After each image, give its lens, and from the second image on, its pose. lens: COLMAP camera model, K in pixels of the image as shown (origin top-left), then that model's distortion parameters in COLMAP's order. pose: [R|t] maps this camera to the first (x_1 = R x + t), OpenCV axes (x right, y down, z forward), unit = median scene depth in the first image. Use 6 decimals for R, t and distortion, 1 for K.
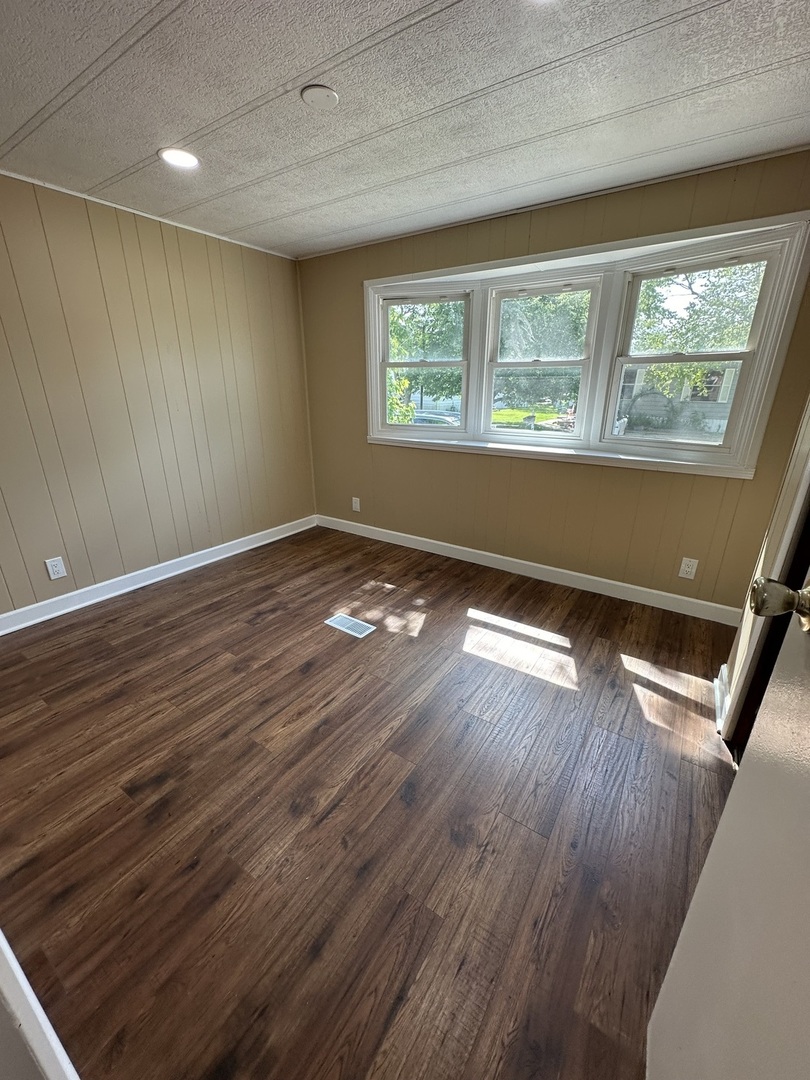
lens RADIAL K [[432.0, 0, 403.3], [0, 432.0, 540.3], [0, 0, 1]] dist [-0.000859, -0.000050]
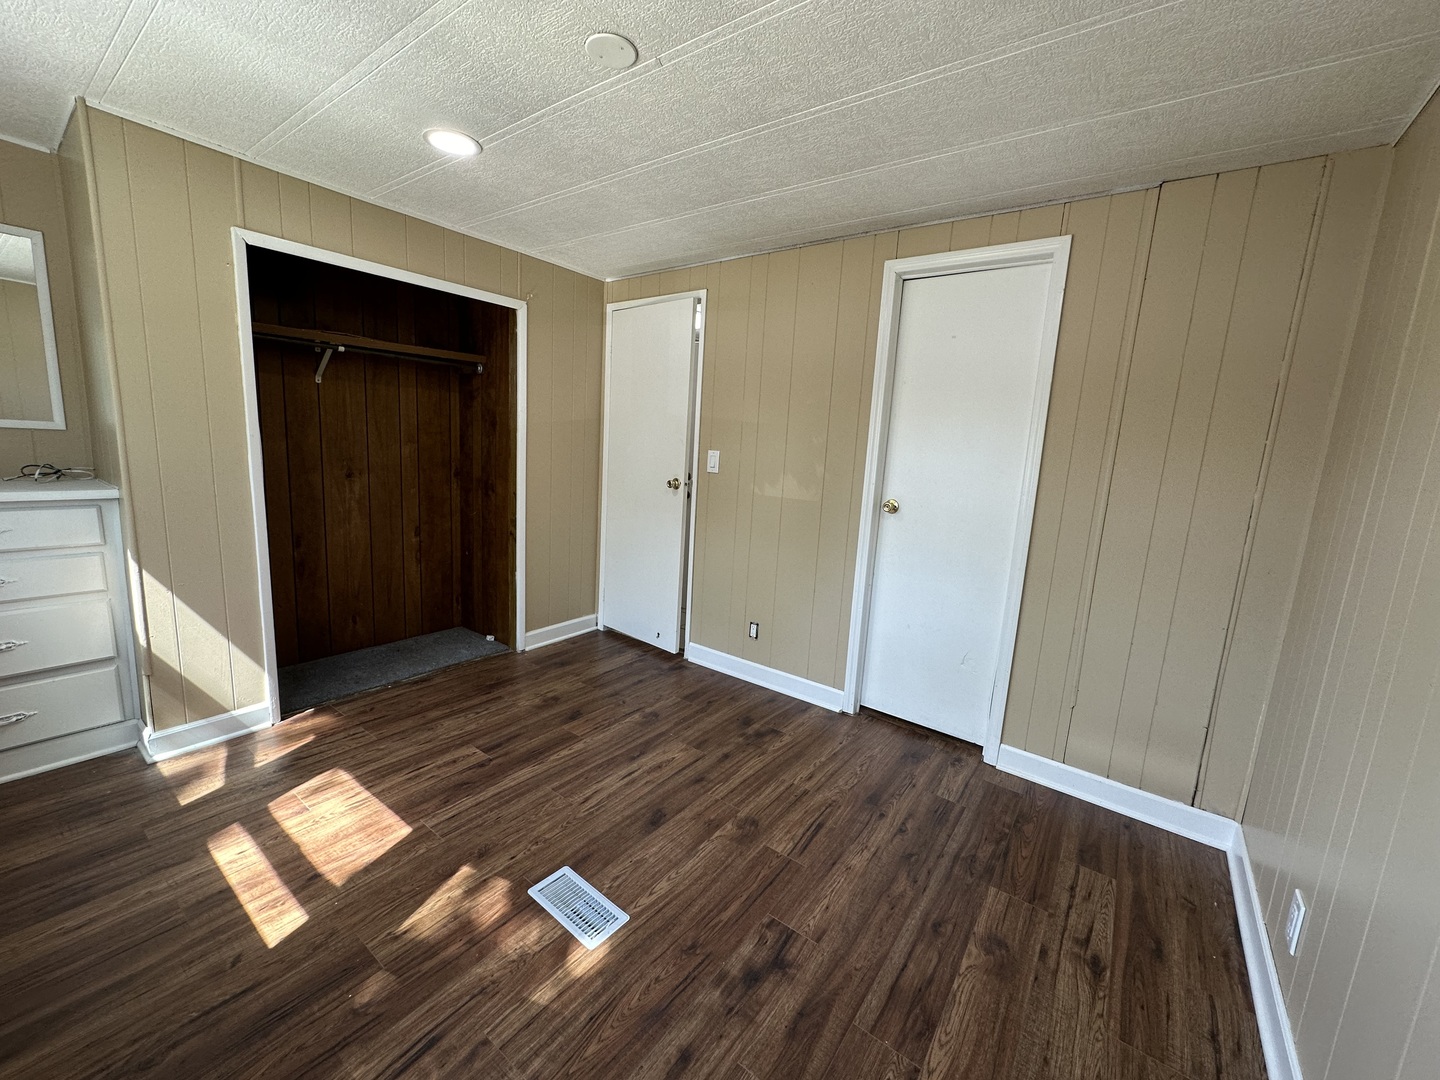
lens RADIAL K [[576.0, 0, 717.6], [0, 576.0, 538.2], [0, 0, 1]] dist [-0.000859, -0.000050]
pose [[-0.997303, -0.064668, 0.034716, -0.337818], [-0.039582, 0.872178, 0.487584, -0.599219], [-0.061810, 0.484895, -0.872386, 1.653171]]
